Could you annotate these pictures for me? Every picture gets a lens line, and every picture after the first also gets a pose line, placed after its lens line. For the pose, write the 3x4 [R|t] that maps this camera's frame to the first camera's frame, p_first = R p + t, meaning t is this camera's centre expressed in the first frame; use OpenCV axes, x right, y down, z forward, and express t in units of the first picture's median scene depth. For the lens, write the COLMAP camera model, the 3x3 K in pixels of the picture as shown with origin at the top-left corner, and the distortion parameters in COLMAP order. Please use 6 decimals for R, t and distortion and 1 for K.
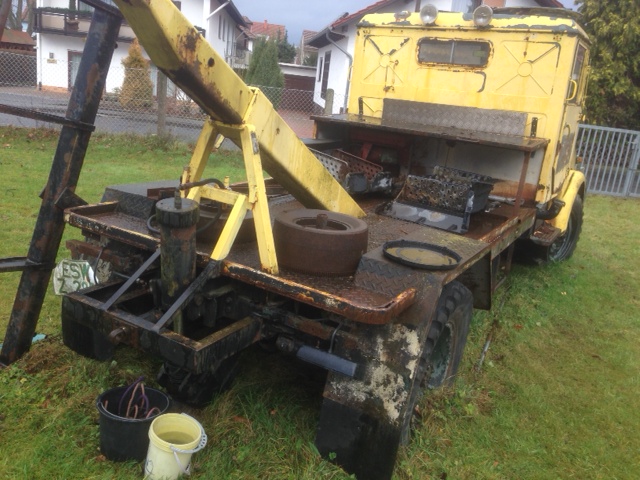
lens RADIAL K [[586.4, 0, 317.8], [0, 586.4, 240.6], [0, 0, 1]] dist [0.042971, 0.000000]
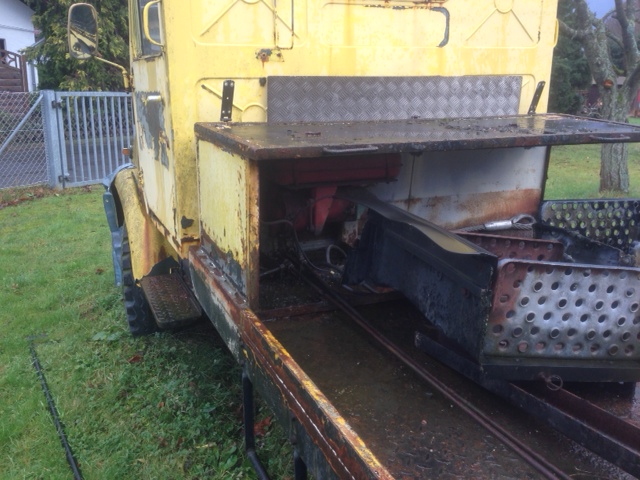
lens RADIAL K [[586.4, 0, 320.7], [0, 586.4, 237.7], [0, 0, 1]] dist [0.042971, 0.000000]
pose [[0.589607, -0.304725, 0.748002, -0.242350], [0.265489, 0.947758, 0.176834, -0.208427], [-0.762810, 0.094324, 0.639706, 0.748138]]
